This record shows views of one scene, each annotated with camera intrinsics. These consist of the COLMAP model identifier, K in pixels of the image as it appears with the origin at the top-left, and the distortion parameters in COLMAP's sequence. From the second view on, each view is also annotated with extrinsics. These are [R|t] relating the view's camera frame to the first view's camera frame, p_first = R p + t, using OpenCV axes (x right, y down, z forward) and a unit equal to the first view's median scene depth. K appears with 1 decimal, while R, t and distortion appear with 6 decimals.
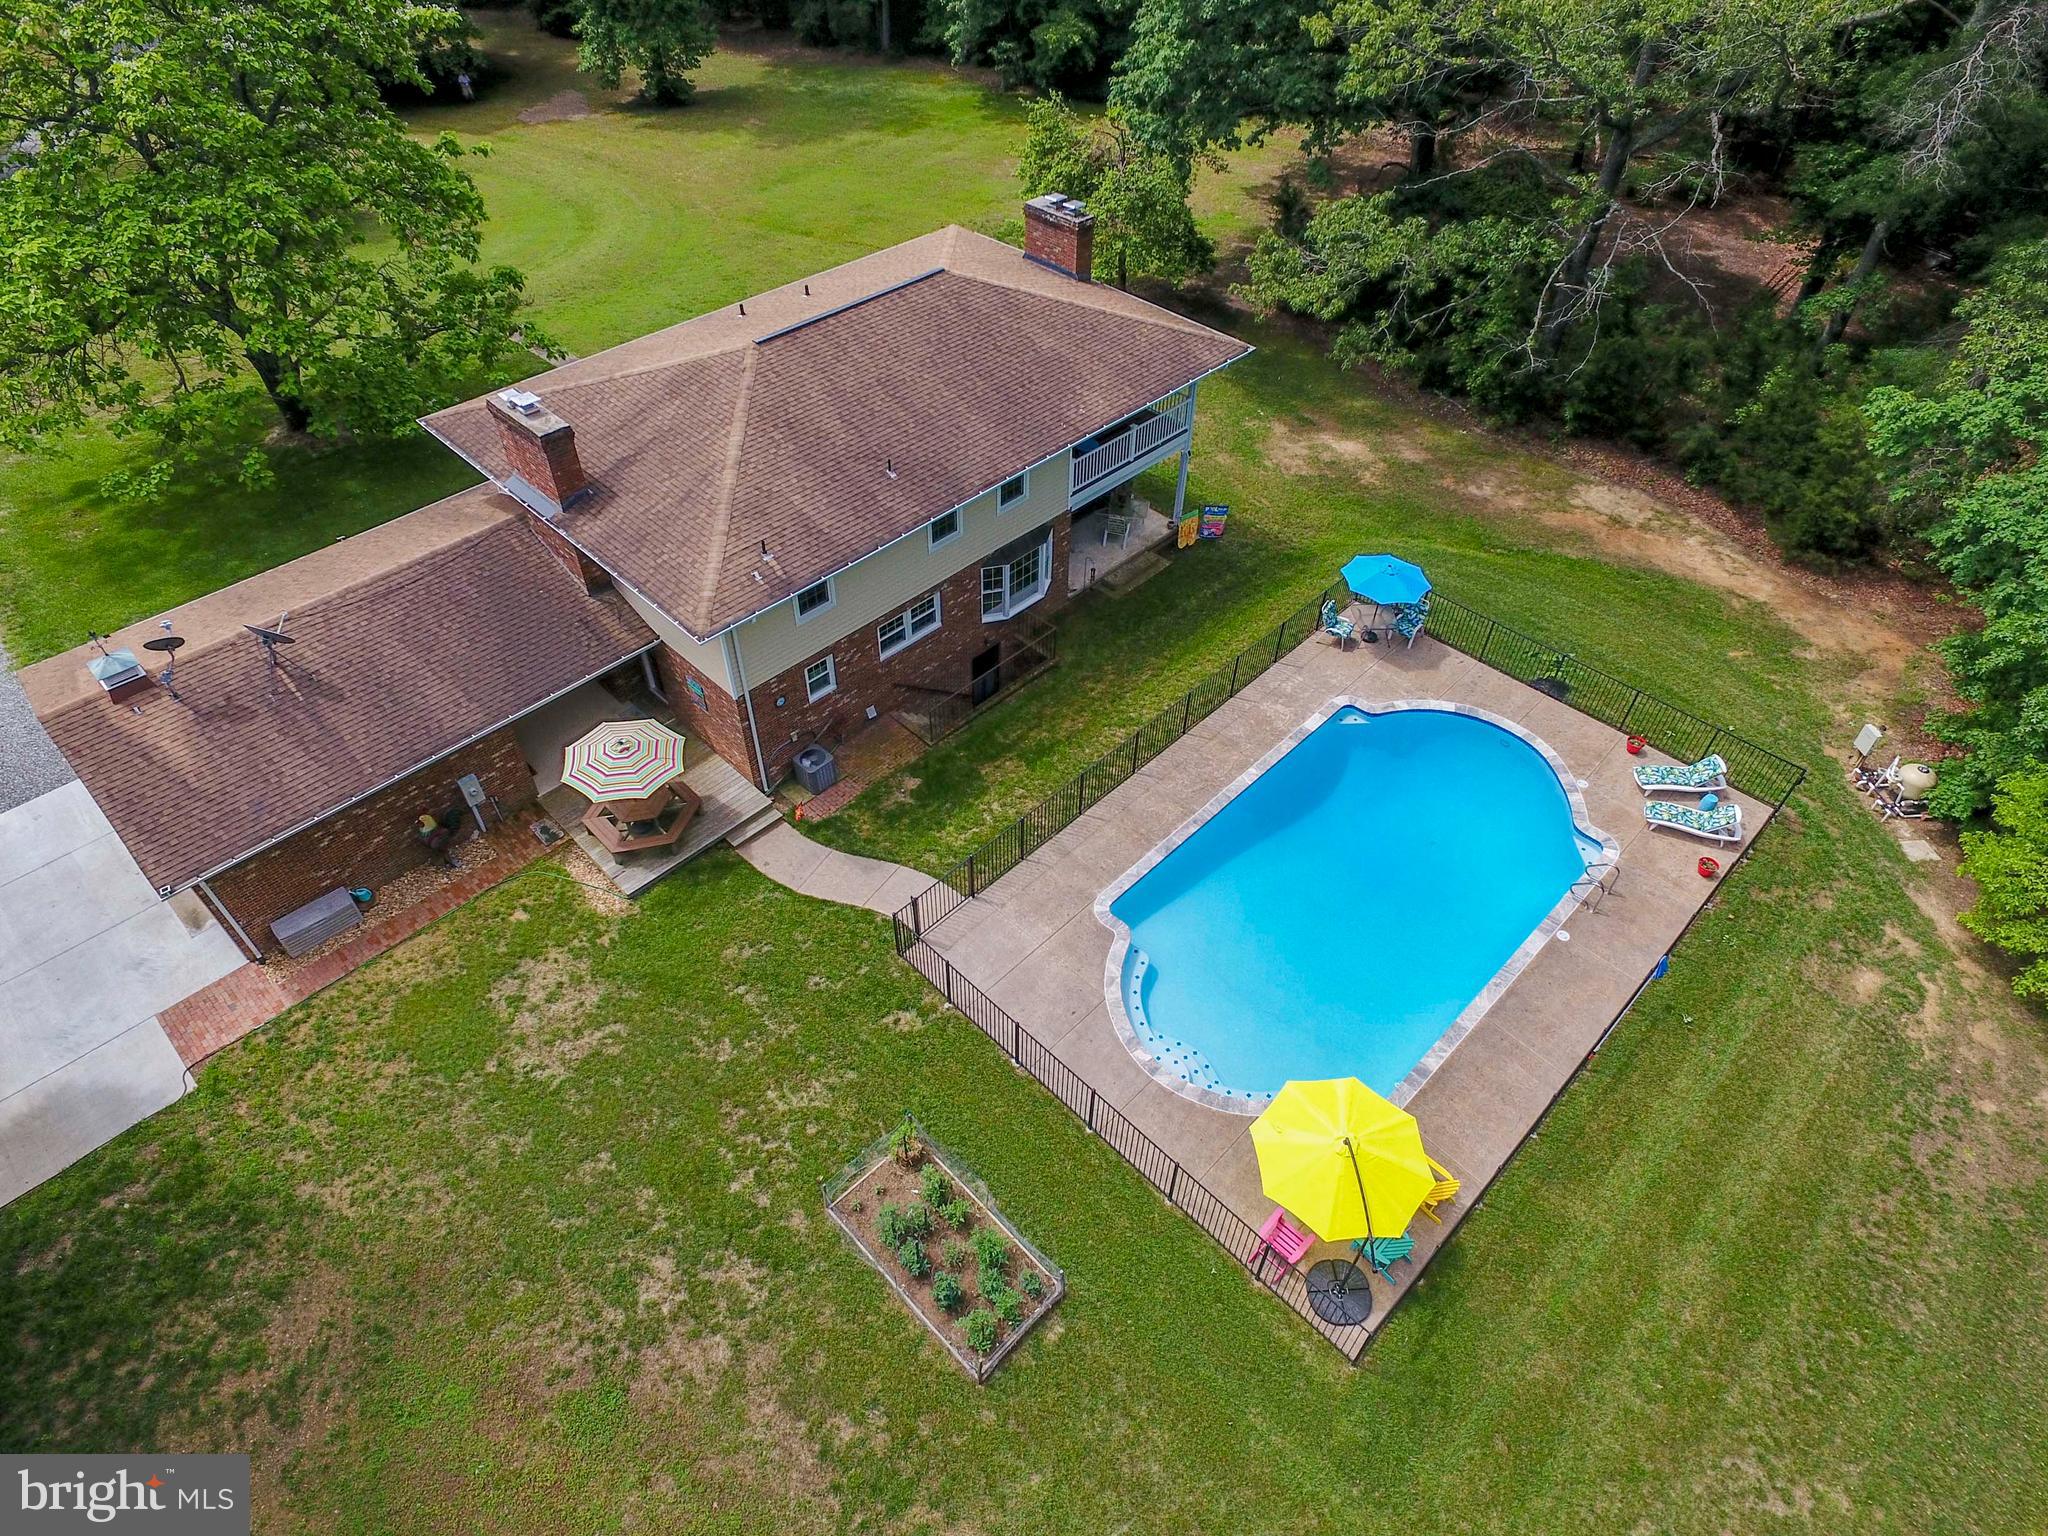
lens RADIAL K [[1193.0, 0, 1026.1], [0, 1193.0, 756.9], [0, 0, 1]] dist [-0.003236, 0.012101]
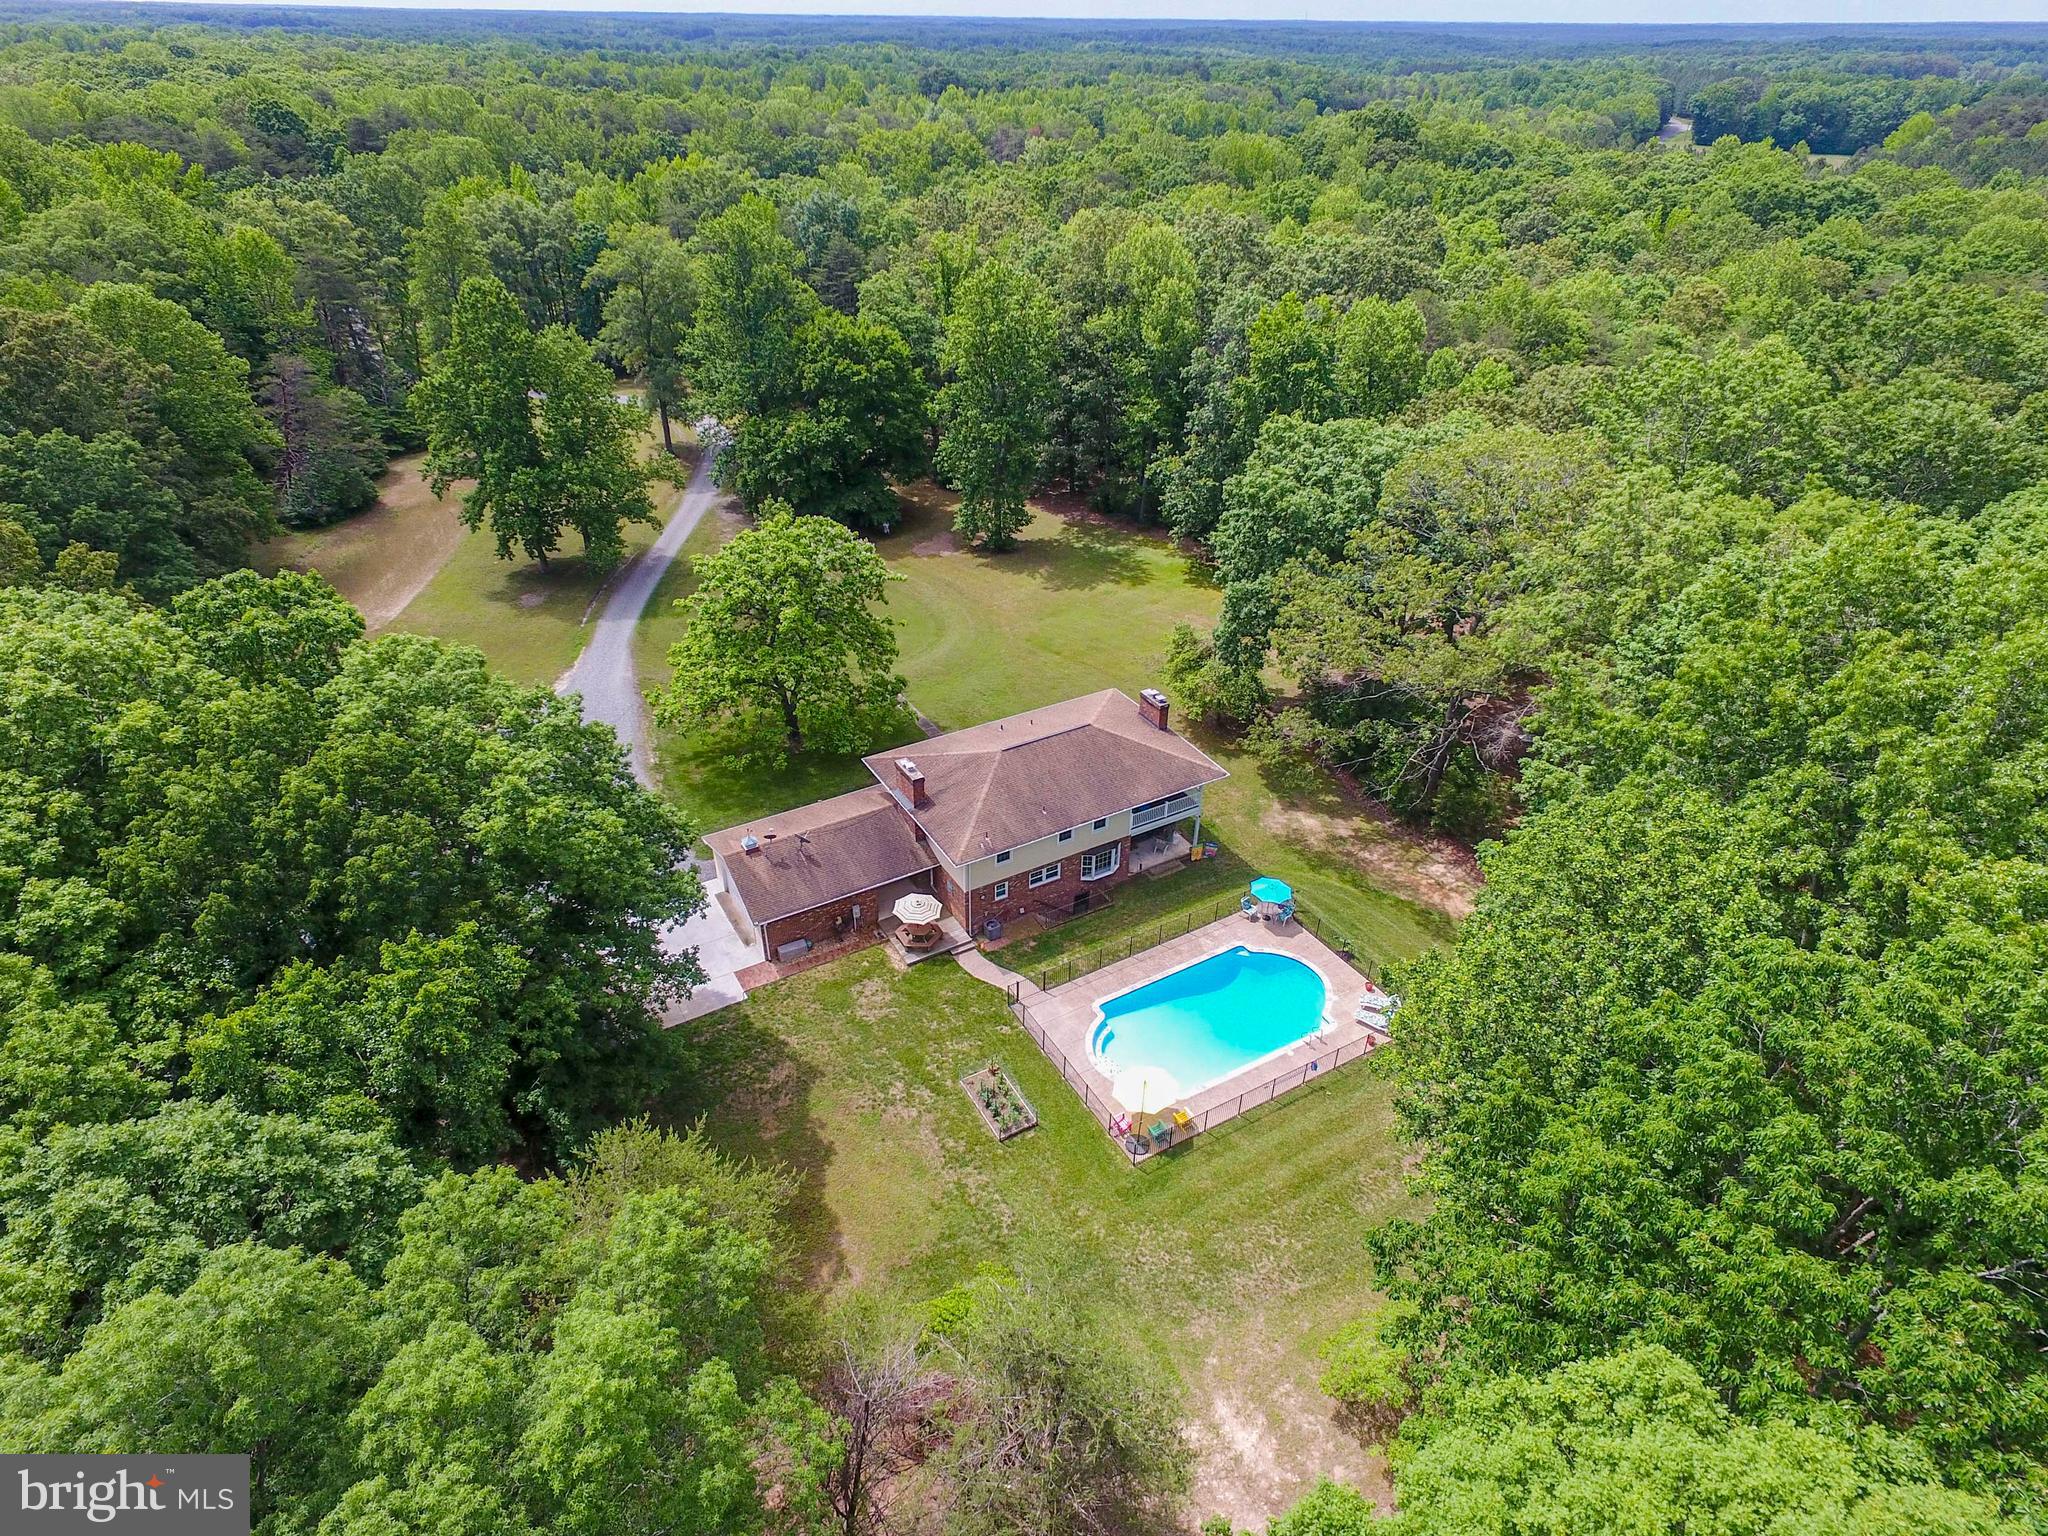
lens RADIAL K [[1193.0, 0, 1026.1], [0, 1193.0, 756.9], [0, 0, 1]] dist [-0.003236, 0.012101]
pose [[0.965916, 0.138523, -0.218671, 0.359745], [-0.183760, 0.961917, -0.202354, 0.149939], [0.182313, 0.235640, 0.954587, -1.325940]]
